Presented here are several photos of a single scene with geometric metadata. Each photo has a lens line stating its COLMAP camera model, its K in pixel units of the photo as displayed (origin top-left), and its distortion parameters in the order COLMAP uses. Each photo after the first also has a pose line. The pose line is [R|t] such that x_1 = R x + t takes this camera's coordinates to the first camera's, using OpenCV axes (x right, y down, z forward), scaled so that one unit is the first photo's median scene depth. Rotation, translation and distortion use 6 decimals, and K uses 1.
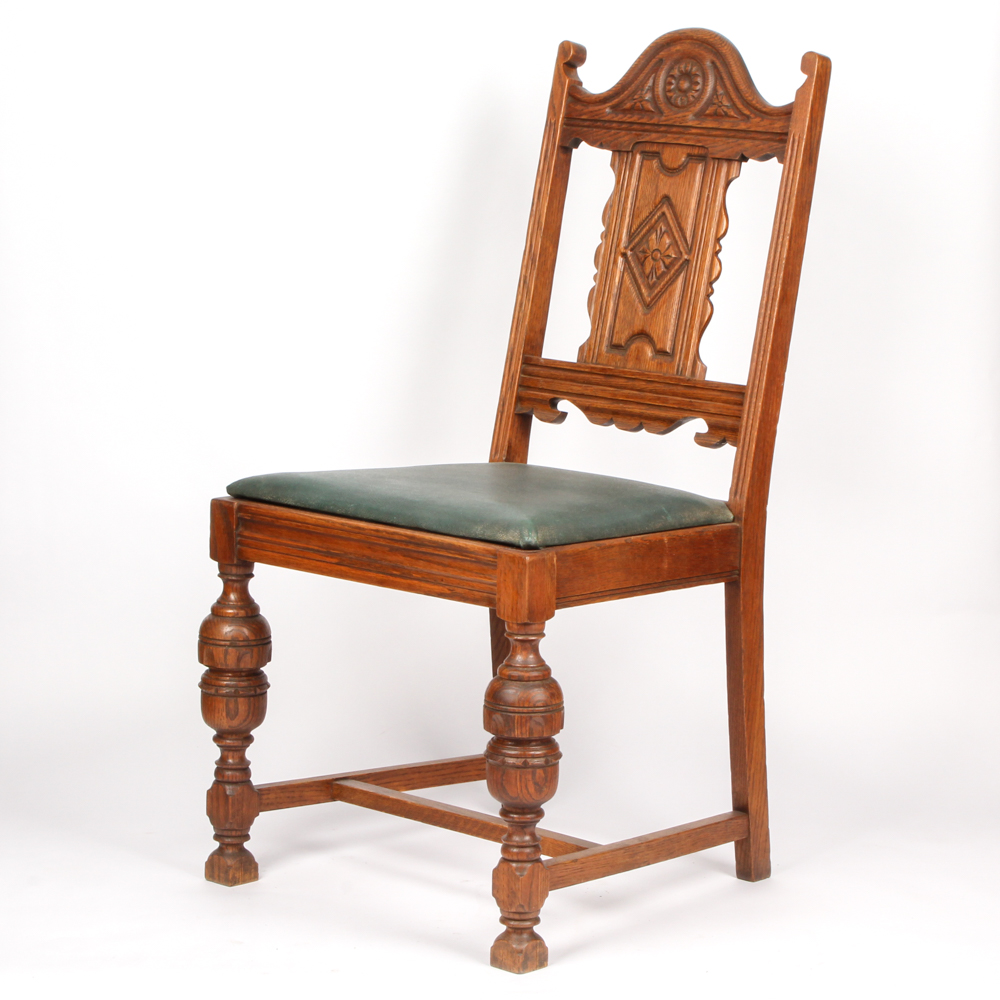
lens RADIAL K [[3204.1, 0, 500.2], [0, 3204.1, 407.6], [0, 0, 1]] dist [-0.015707, -1.042225]
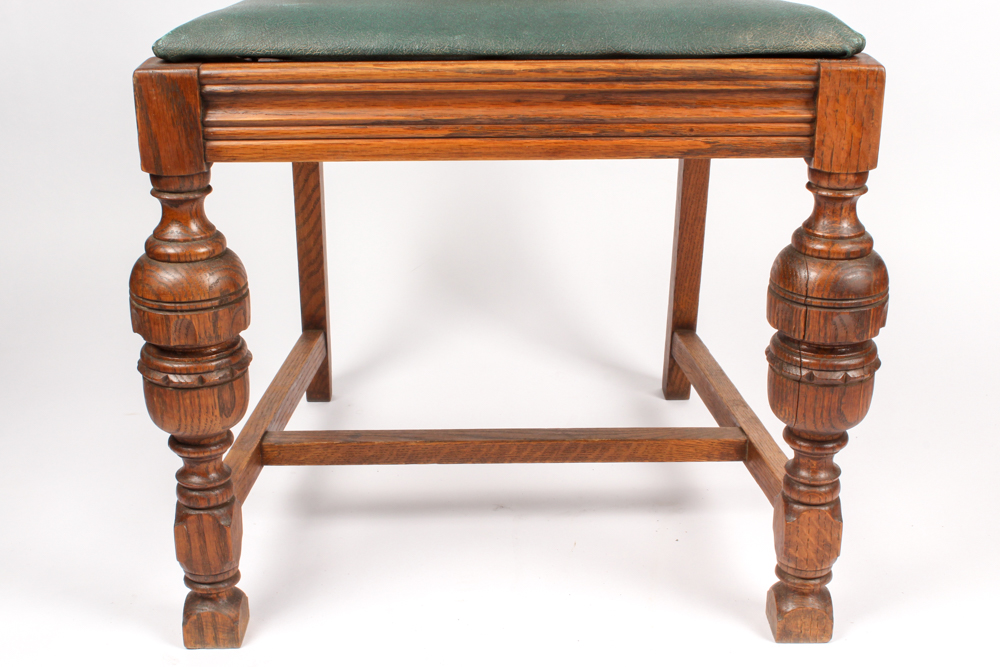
lens RADIAL K [[1482.1, 0, 488.8], [0, 1482.1, 351.5], [0, 0, 1]] dist [-0.064392, 0.108249]
pose [[0.719679, -0.282211, 0.634365, -0.220472], [0.105318, 0.947467, 0.302018, 0.002745], [-0.686272, -0.150546, 0.711594, 0.734831]]
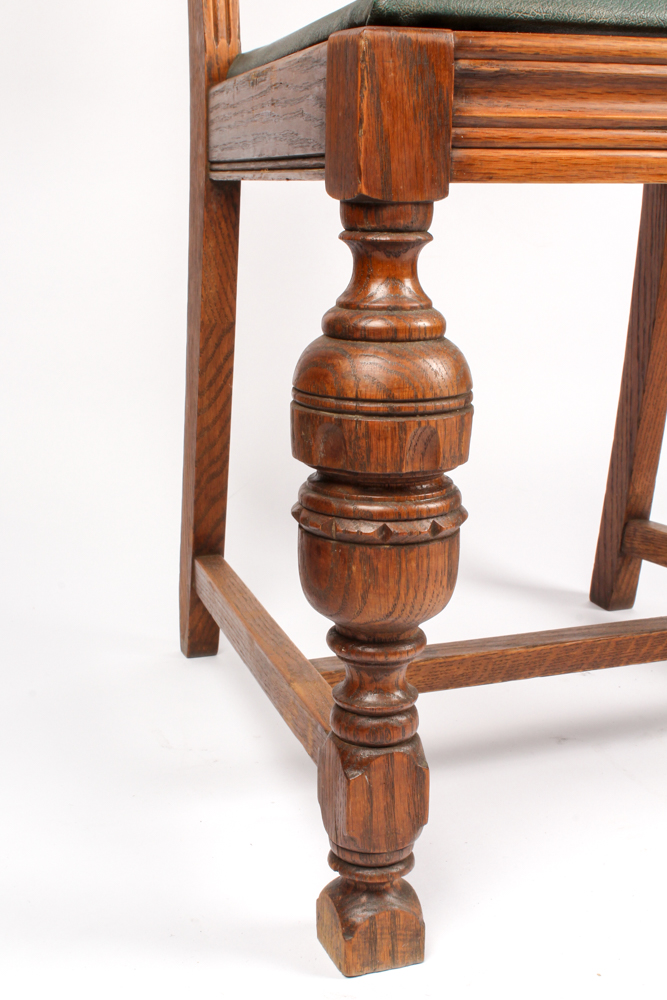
lens RADIAL K [[1482.1, 0, 331.8], [0, 1482.1, 532.8], [0, 0, 1]] dist [-0.064392, 0.108249]
pose [[0.431380, -0.248525, 0.867264, -0.245107], [0.108043, 0.968621, 0.223830, 0.044884], [-0.895677, -0.002854, 0.444695, 0.899105]]
